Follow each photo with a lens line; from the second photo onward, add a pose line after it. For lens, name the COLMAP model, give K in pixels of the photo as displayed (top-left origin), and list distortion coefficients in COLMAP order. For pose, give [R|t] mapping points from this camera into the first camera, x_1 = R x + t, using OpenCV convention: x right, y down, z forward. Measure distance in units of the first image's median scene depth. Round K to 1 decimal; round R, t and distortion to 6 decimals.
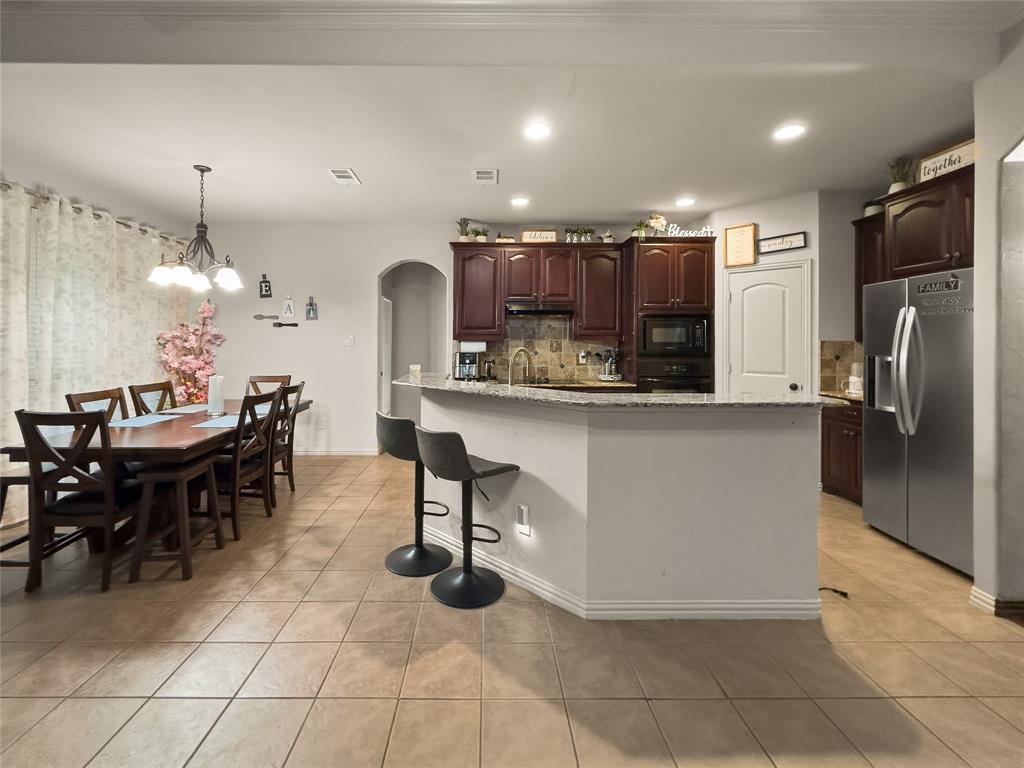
lens RADIAL K [[430.2, 0, 477.5], [0, 430.2, 340.8], [0, 0, 1]] dist [-0.010078, 0.001907]
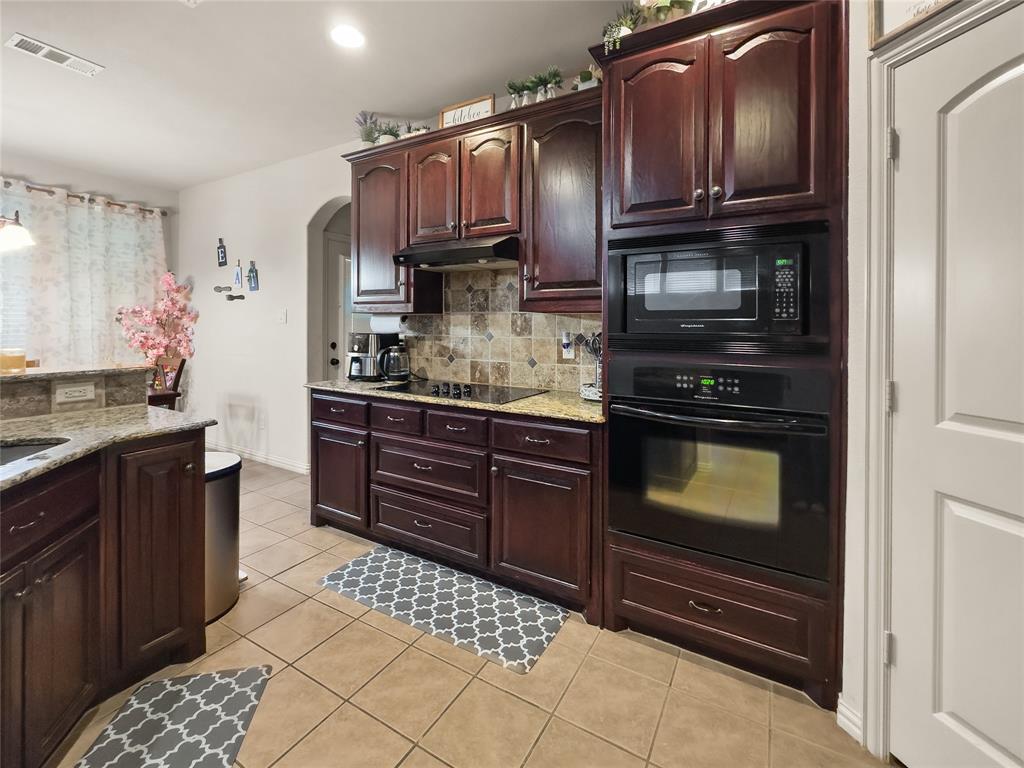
lens RADIAL K [[443.0, 0, 513.0], [0, 443.0, 326.3], [0, 0, 1]] dist [0.005279, -0.003016]
pose [[0.876808, 0.004311, -0.480821, 0.493030], [-0.004193, 0.999990, 0.001321, 0.016818], [0.480822, 0.000858, 0.876818, 0.598458]]
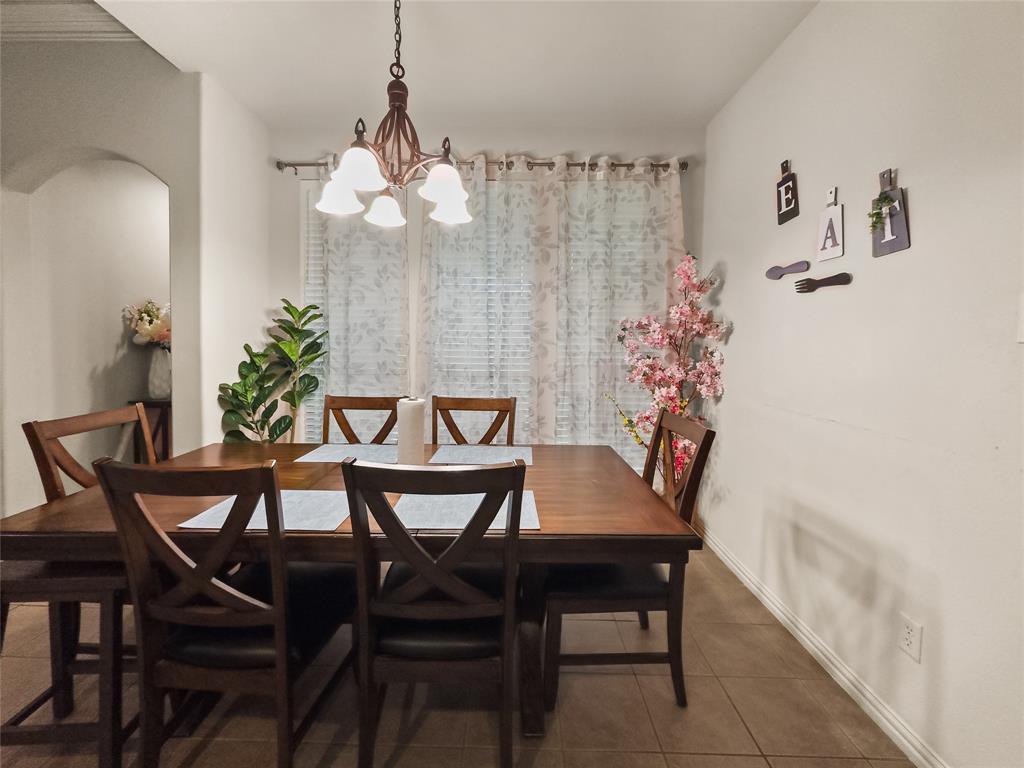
lens RADIAL K [[430.2, 0, 492.6], [0, 430.2, 358.0], [0, 0, 1]] dist [-0.010078, 0.001907]
pose [[-0.021201, 0.034357, -0.999185, -0.113546], [-0.012797, 0.999318, 0.034633, 0.016572], [0.999693, 0.013521, -0.020746, 0.868043]]
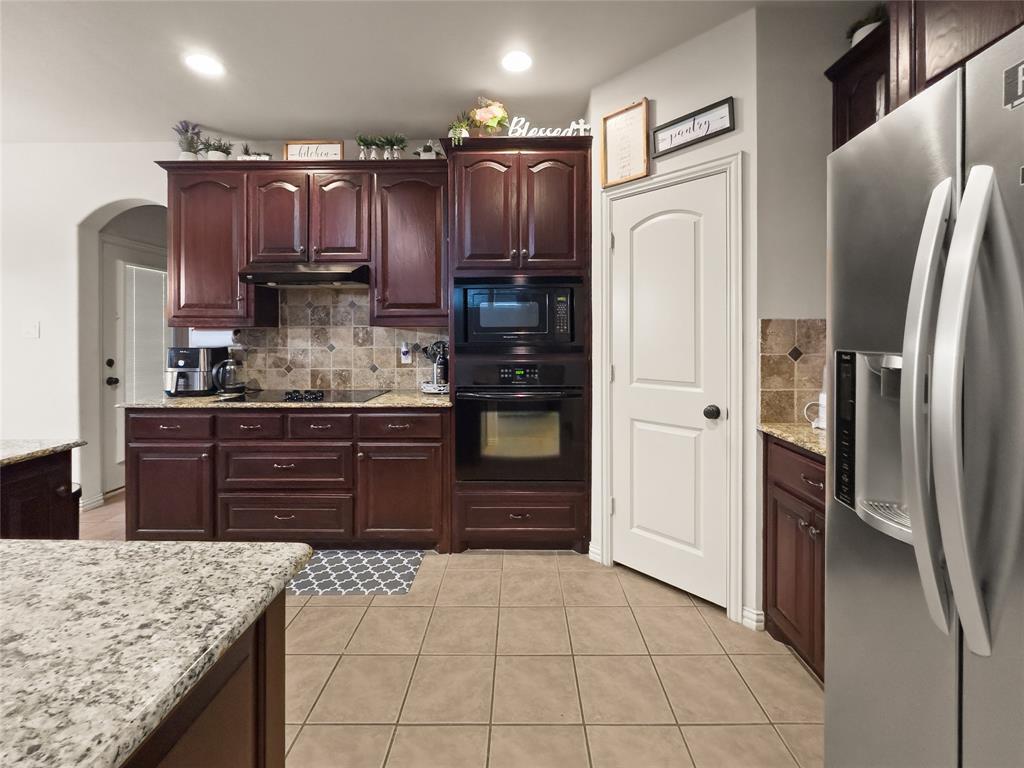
lens RADIAL K [[430.2, 0, 498.5], [0, 430.2, 336.3], [0, 0, 1]] dist [-0.010078, 0.001907]
pose [[0.999964, -0.008128, -0.002532, 0.431853], [0.008142, 0.999950, 0.005742, 0.012275], [0.002486, -0.005763, 0.999980, 0.439428]]
